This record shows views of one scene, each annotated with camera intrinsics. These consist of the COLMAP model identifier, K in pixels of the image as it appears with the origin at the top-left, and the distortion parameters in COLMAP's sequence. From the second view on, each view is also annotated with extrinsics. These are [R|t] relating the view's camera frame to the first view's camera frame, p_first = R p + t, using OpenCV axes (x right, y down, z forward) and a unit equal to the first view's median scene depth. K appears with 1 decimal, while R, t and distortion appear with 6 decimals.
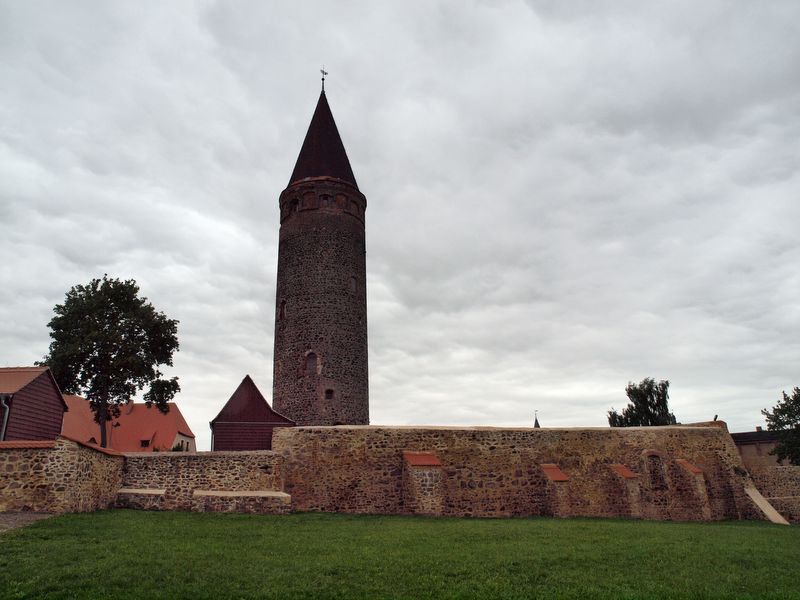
lens RADIAL K [[580.8, 0, 397.6], [0, 580.8, 301.0], [0, 0, 1]] dist [-0.116521, 0.096494]
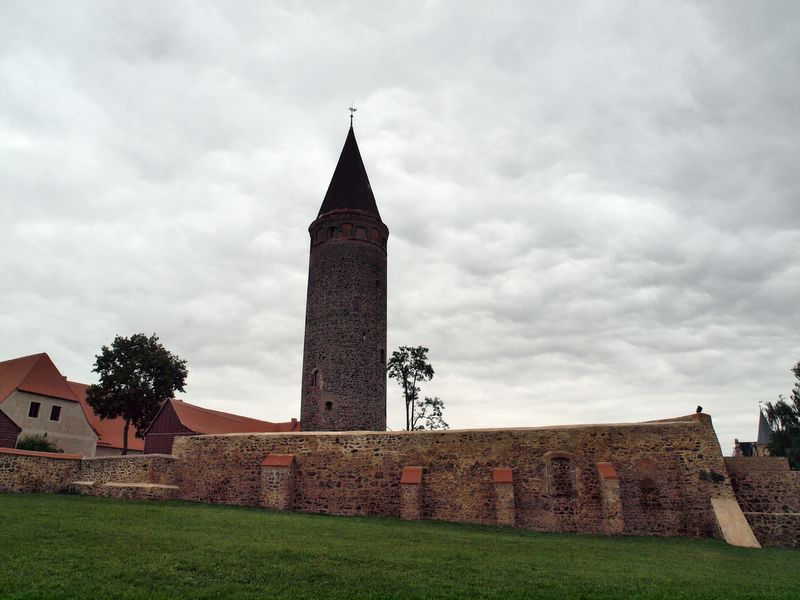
lens RADIAL K [[623.4, 0, 402.0], [0, 623.4, 277.5], [0, 0, 1]] dist [-0.111650, 0.114100]
pose [[0.848548, -0.160114, -0.504311, 0.877407], [0.140976, 0.987077, -0.076183, 0.035361], [0.509992, -0.006450, 0.860155, 0.049771]]
